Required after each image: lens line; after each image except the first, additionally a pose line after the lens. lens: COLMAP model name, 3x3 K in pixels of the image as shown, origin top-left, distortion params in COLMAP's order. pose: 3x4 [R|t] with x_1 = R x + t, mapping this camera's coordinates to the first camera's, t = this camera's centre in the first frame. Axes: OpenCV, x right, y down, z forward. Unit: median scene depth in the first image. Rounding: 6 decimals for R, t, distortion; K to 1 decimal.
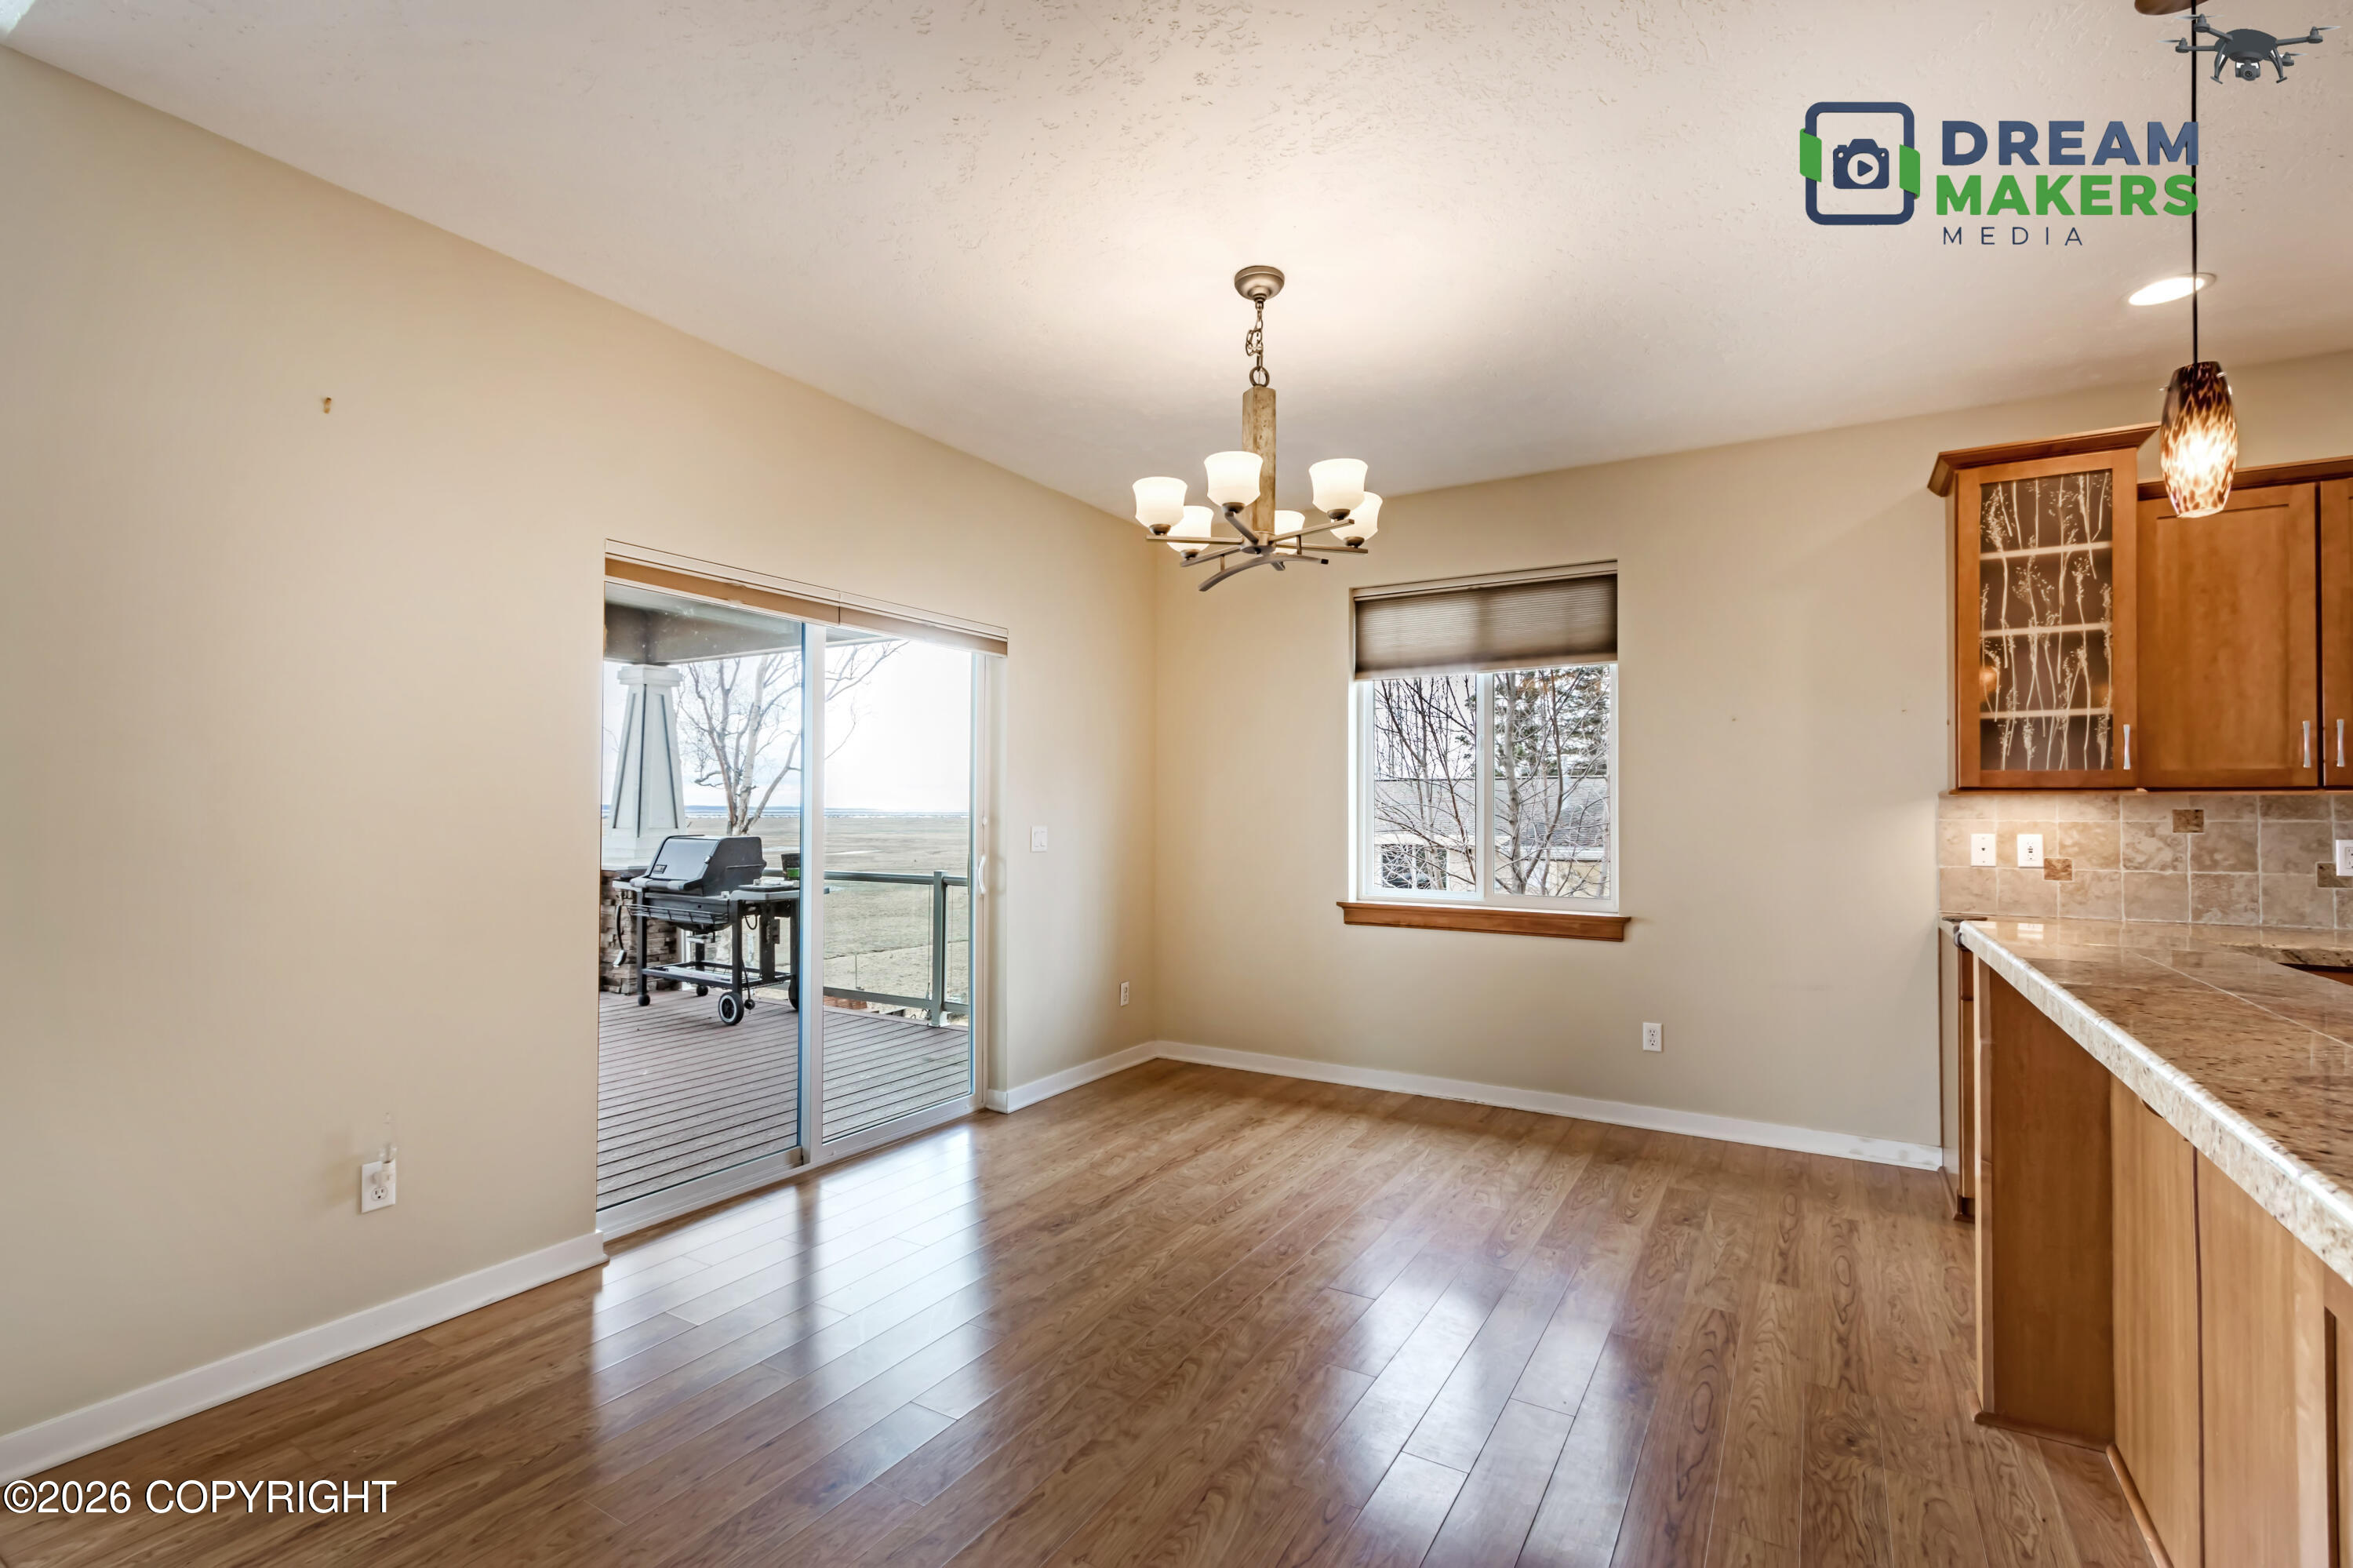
lens RADIAL K [[1083.9, 0, 1150.2], [0, 1083.9, 805.0], [0, 0, 1]] dist [0.000879, -0.001358]
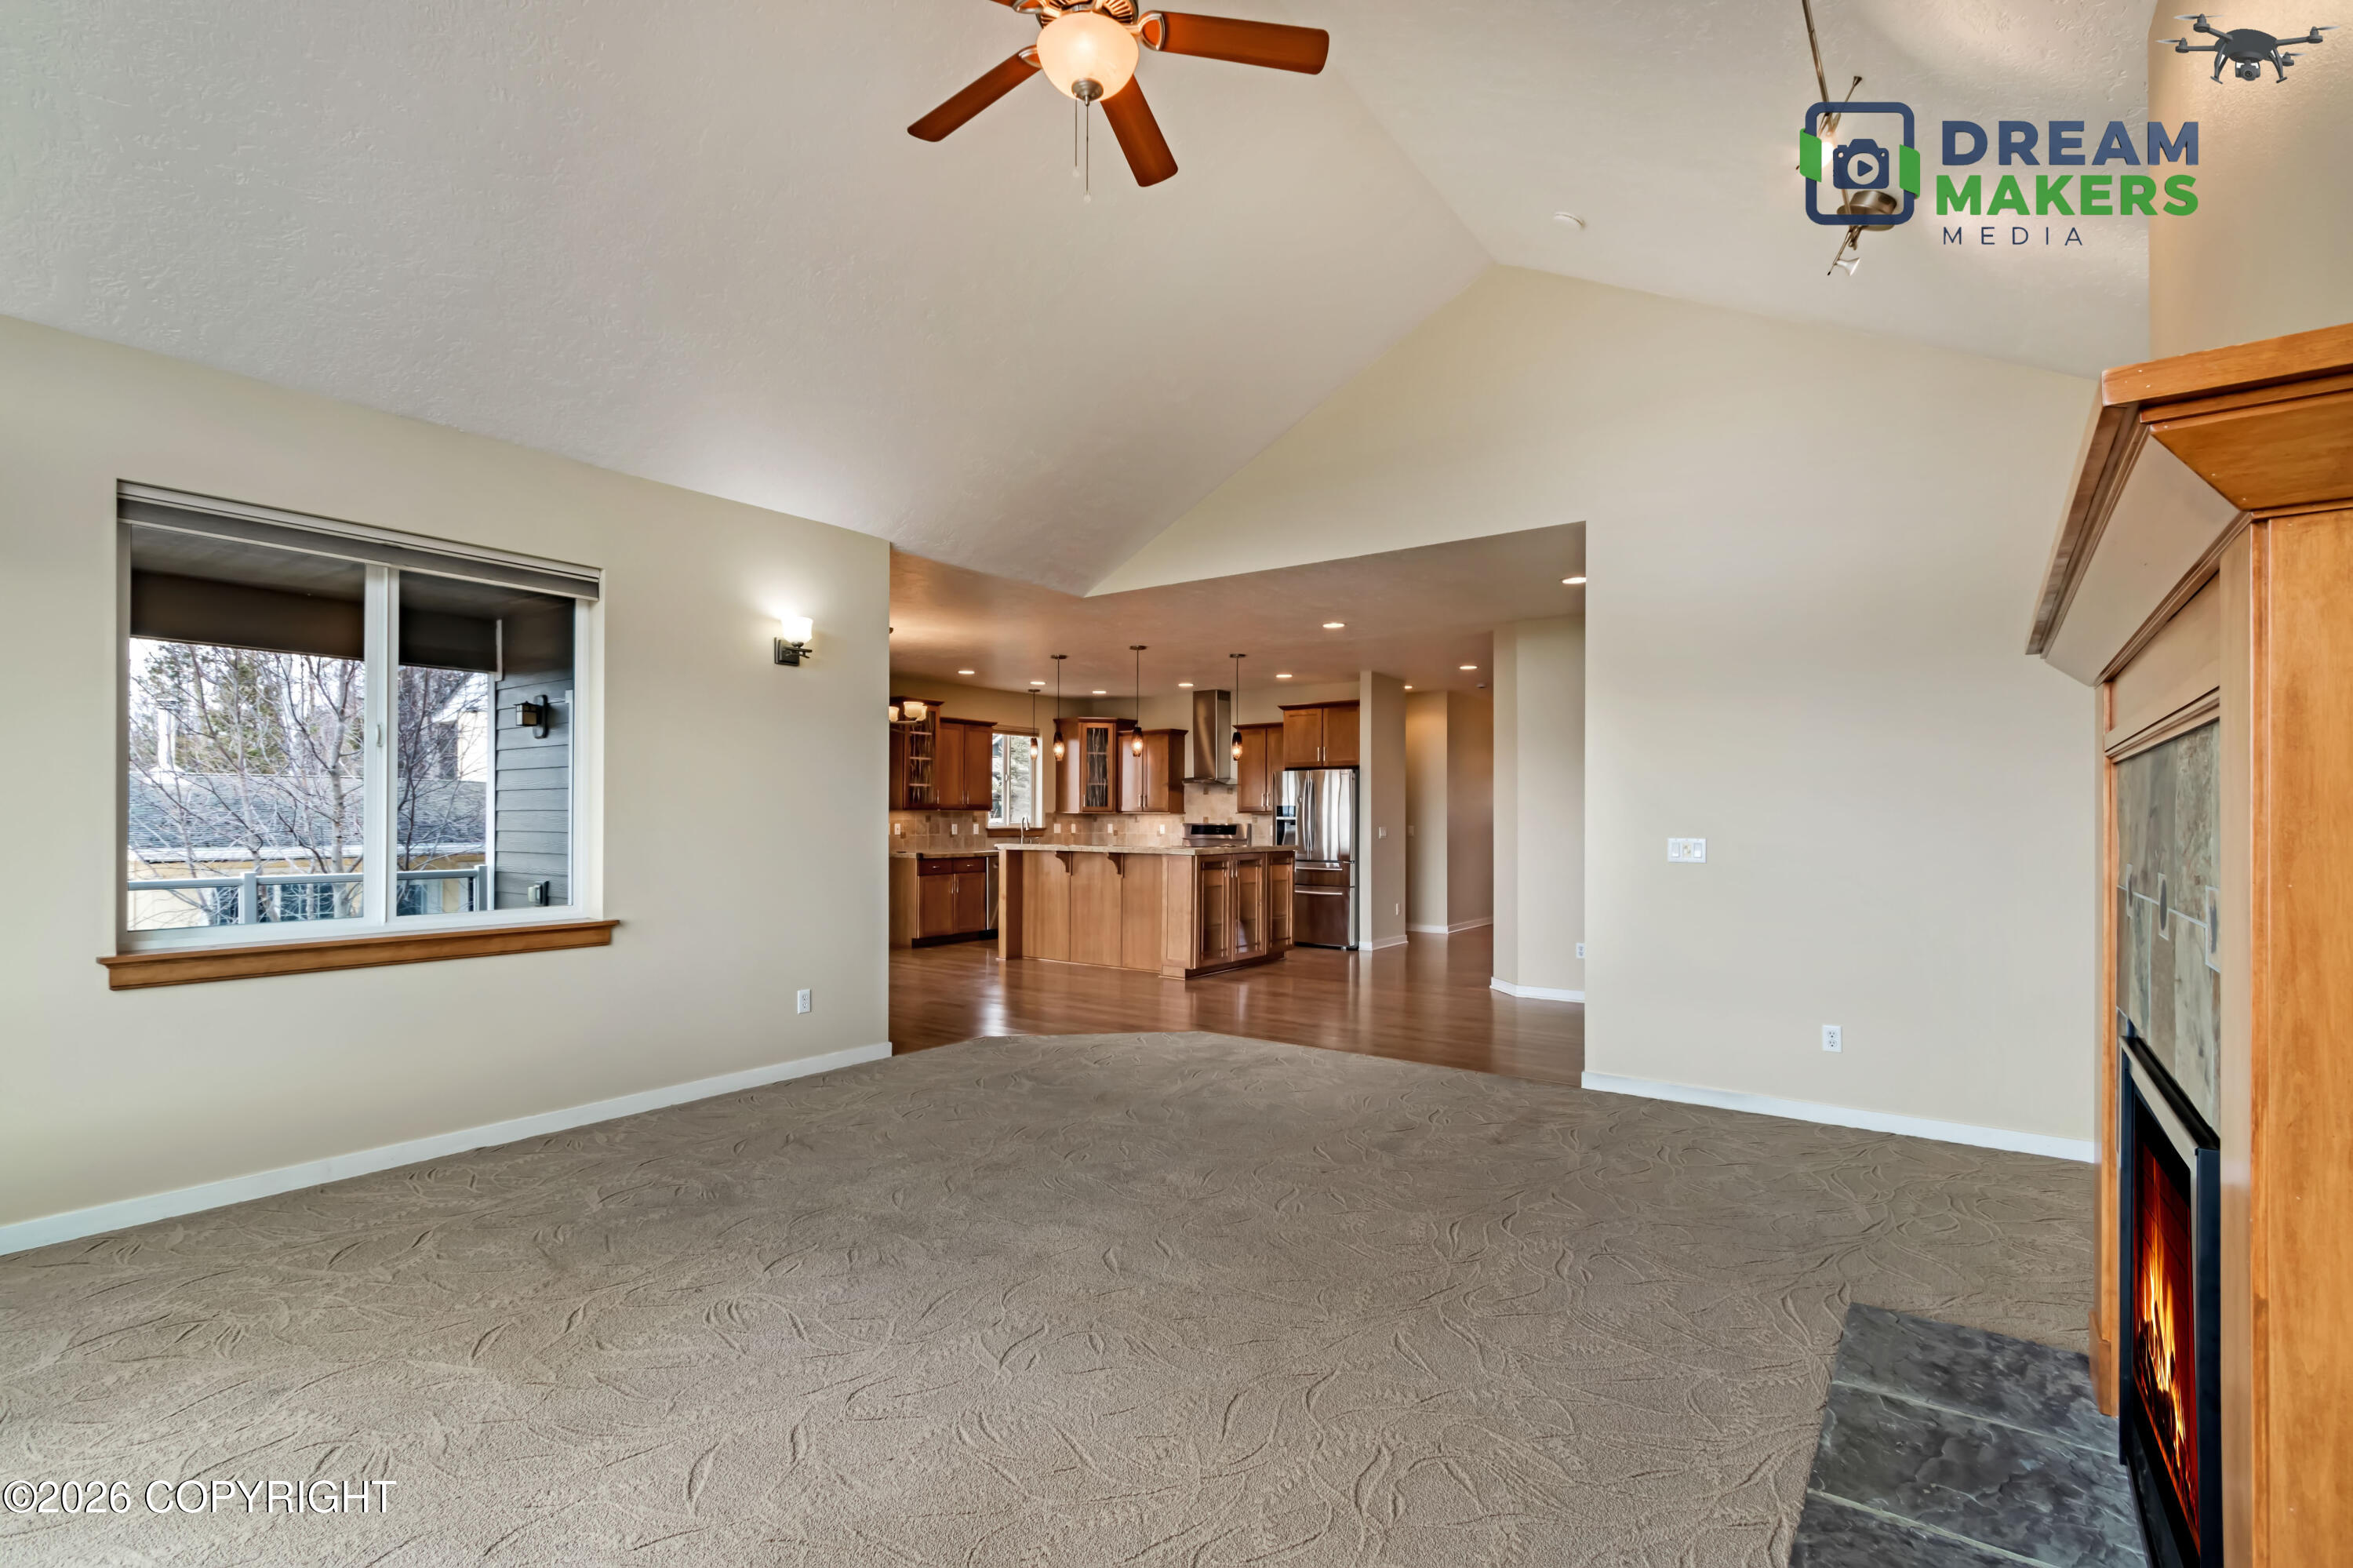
lens RADIAL K [[1072.4, 0, 1157.5], [0, 1072.4, 795.6], [0, 0, 1]] dist [0.001483, 0.000019]
pose [[0.093210, 0.013352, 0.995557, -2.205514], [-0.012058, 0.999852, -0.012280, -0.024553], [-0.995573, -0.010859, 0.093357, 0.014071]]
